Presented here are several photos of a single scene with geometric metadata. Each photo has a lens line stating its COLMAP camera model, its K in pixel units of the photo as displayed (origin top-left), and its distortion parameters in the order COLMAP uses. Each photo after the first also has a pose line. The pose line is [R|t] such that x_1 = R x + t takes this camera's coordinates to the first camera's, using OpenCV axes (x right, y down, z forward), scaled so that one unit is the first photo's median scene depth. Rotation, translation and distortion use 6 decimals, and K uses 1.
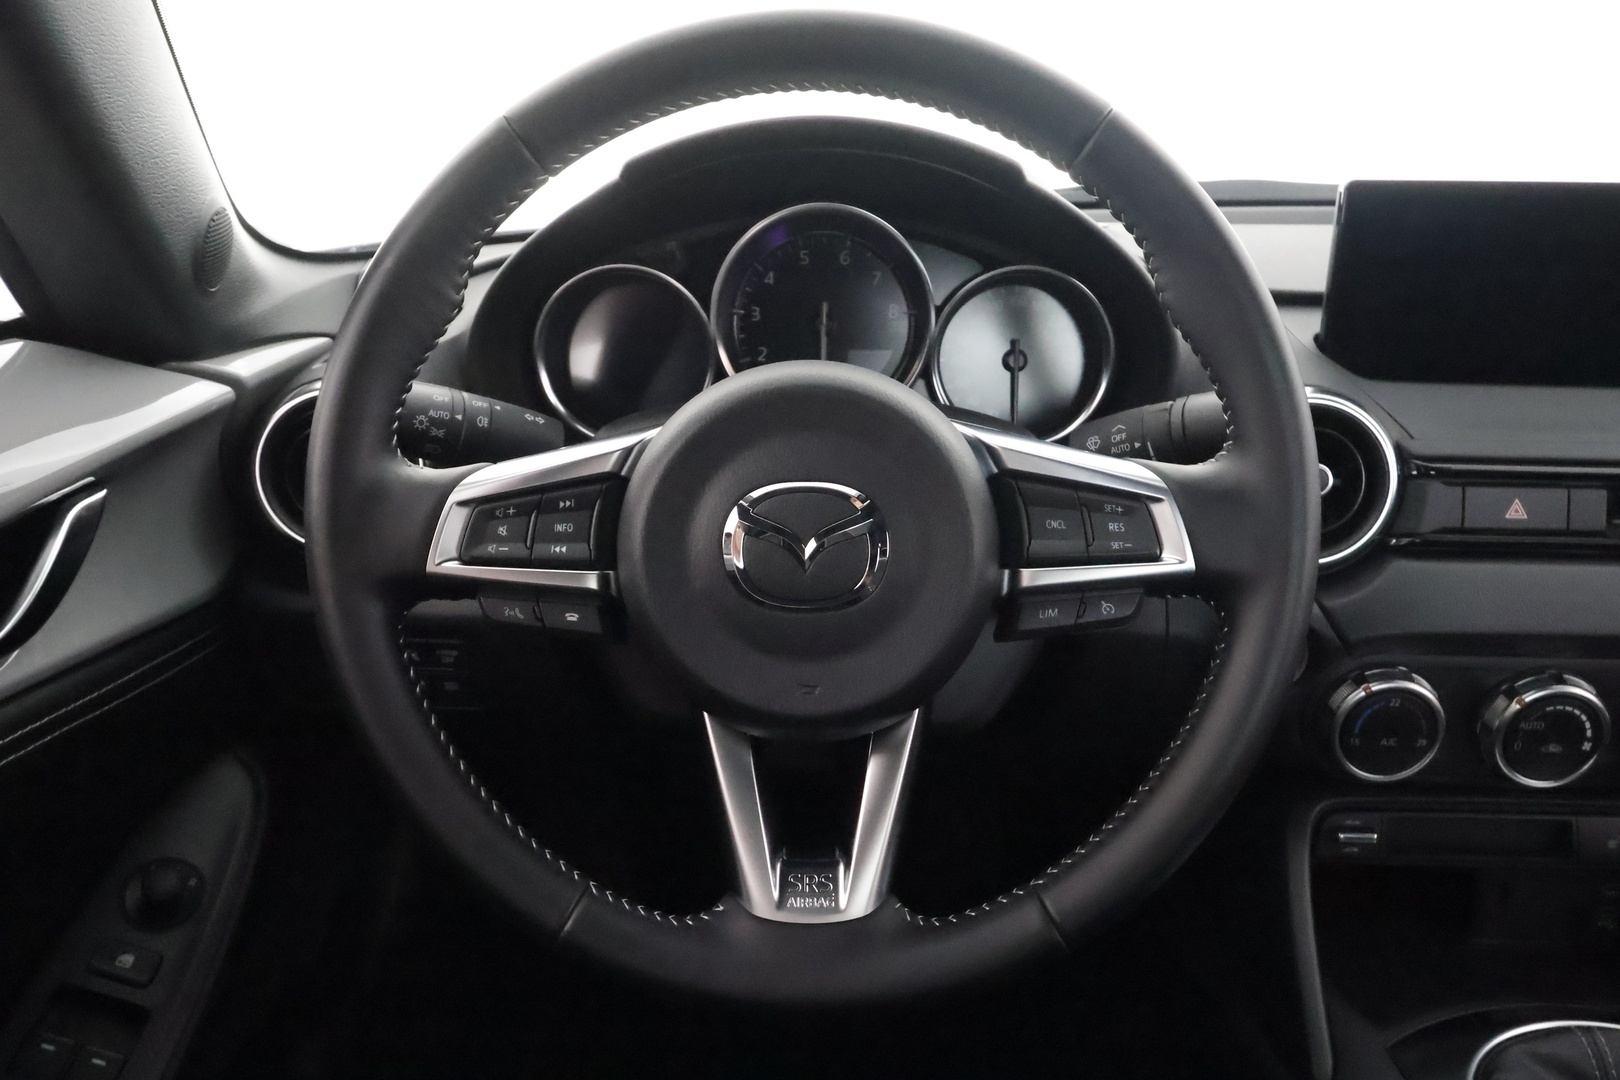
lens RADIAL K [[1274.4, 0, 810.0], [0, 1274.4, 540.0], [0, 0, 1]] dist [0.000959, 0.000205]
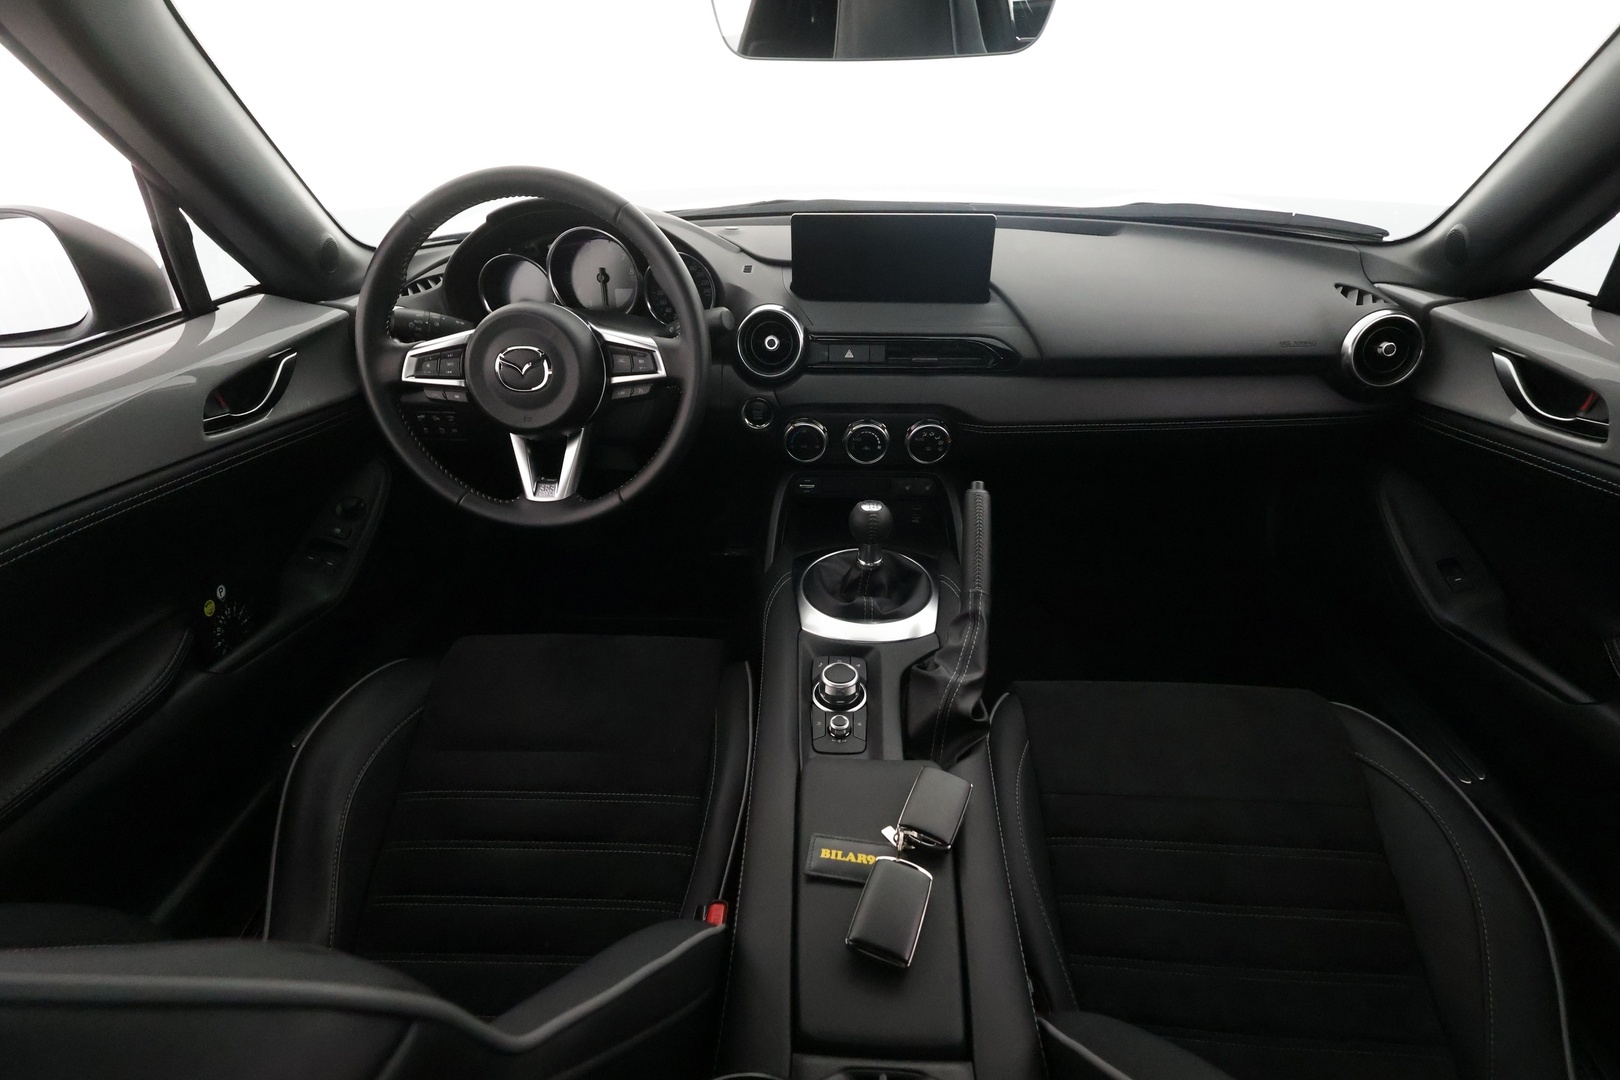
lens RADIAL K [[752.8, 0, 810.0], [0, 752.8, 540.0], [0, 0, 1]] dist [-0.000016, -0.000112]
pose [[0.999545, -0.004809, -0.029794, 0.606119], [0.010804, 0.978815, 0.204460, 0.036572], [0.028179, -0.204689, 0.978421, -0.640825]]
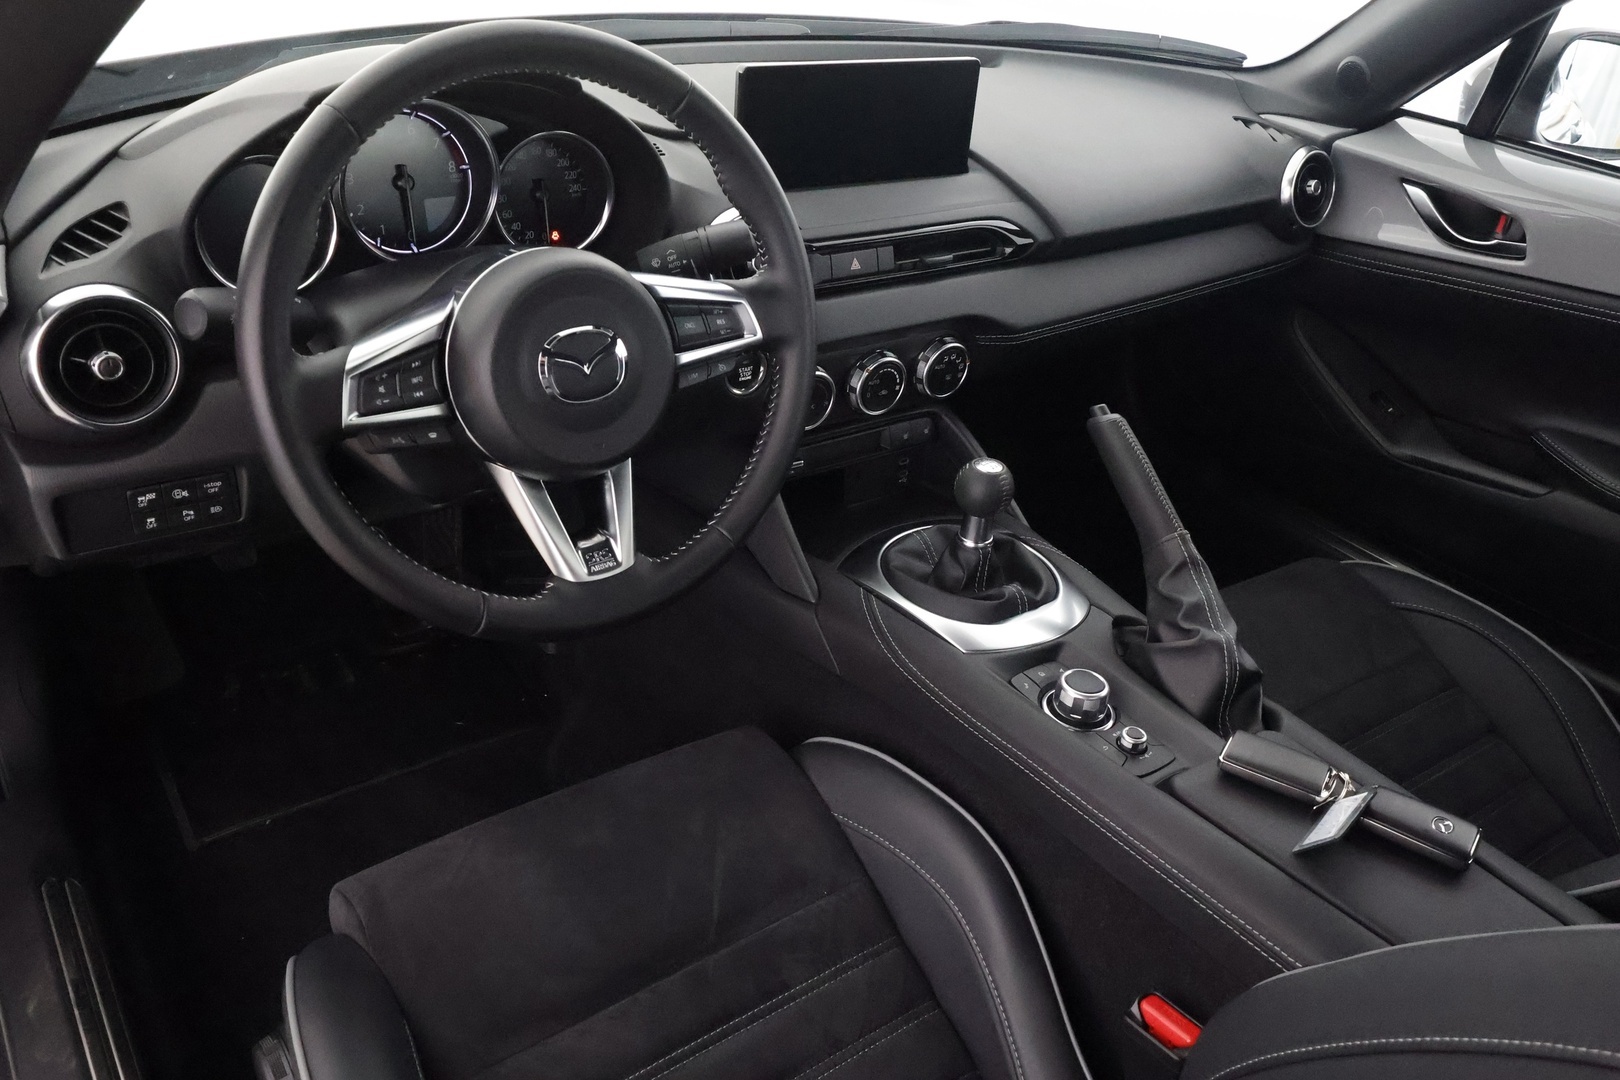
lens RADIAL K [[1274.4, 0, 810.0], [0, 1274.4, 540.0], [0, 0, 1]] dist [0.000959, 0.000205]
pose [[0.797436, -0.257789, 0.545564, -0.658231], [0.119100, 0.953603, 0.276509, -0.181863], [-0.591533, -0.155521, 0.791140, -0.498425]]
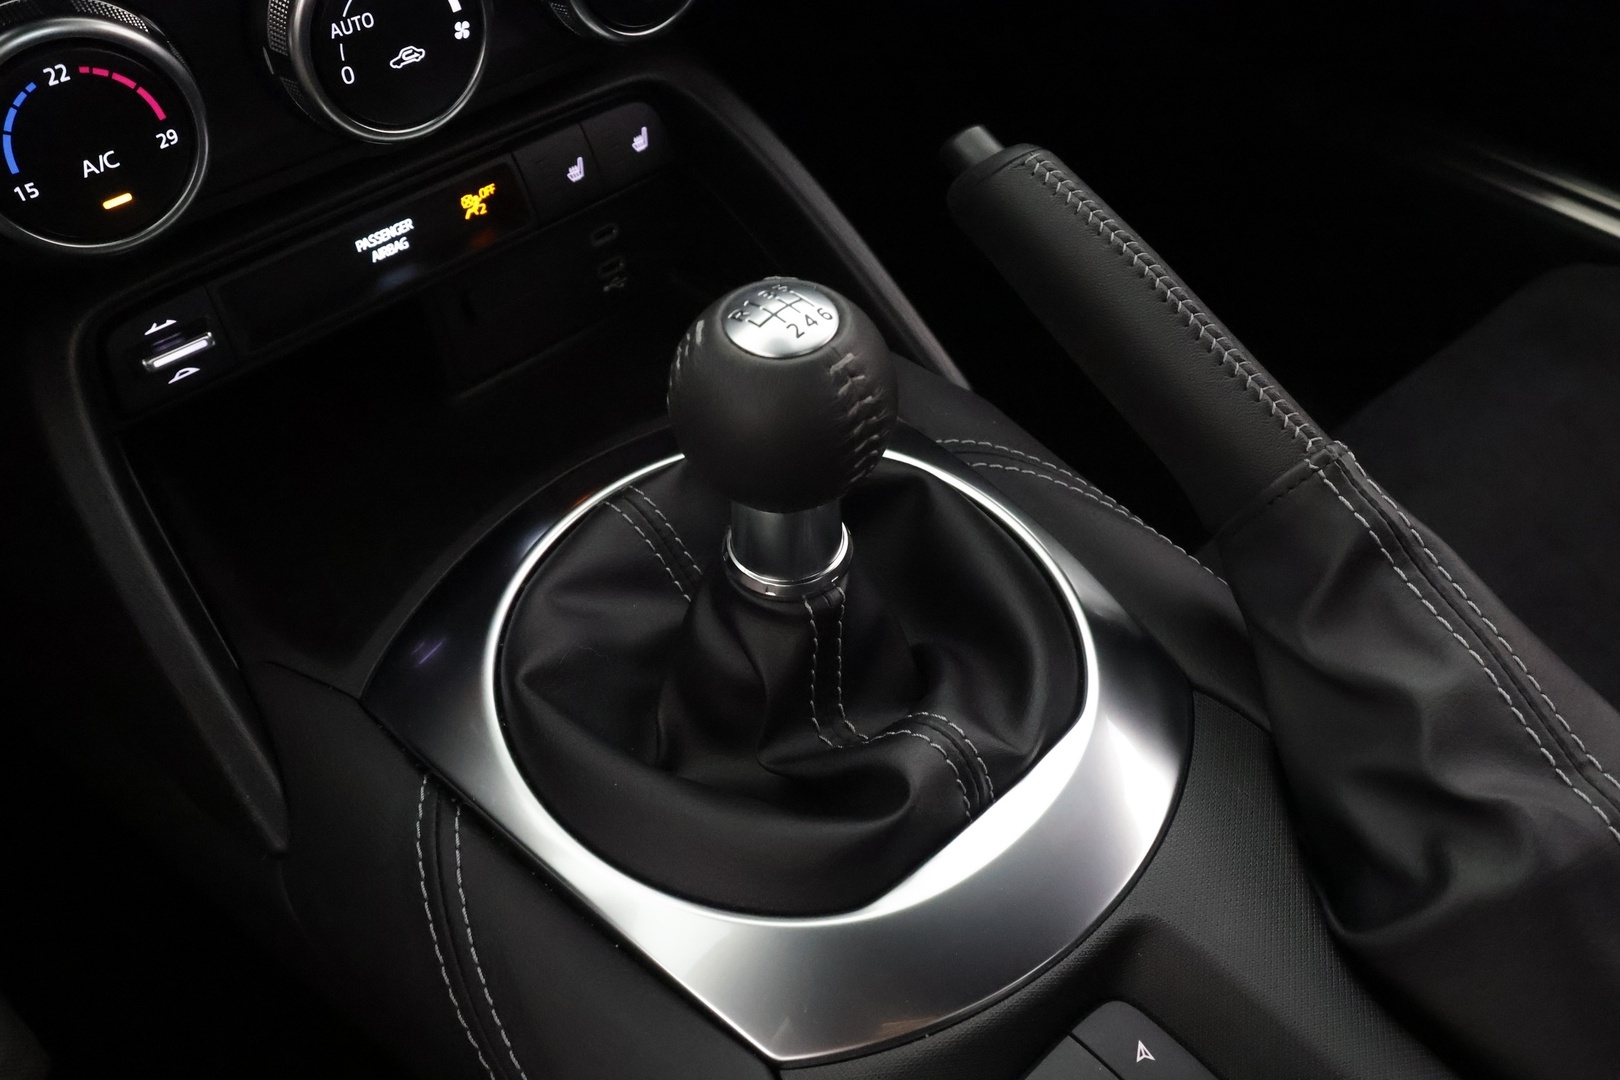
lens RADIAL K [[1274.4, 0, 810.0], [0, 1274.4, 540.0], [0, 0, 1]] dist [0.000959, 0.000205]
pose [[0.725007, -0.521387, 0.450024, 0.429732], [0.245518, 0.806121, 0.538414, 0.097427], [-0.643495, -0.279865, 0.712453, 0.552528]]
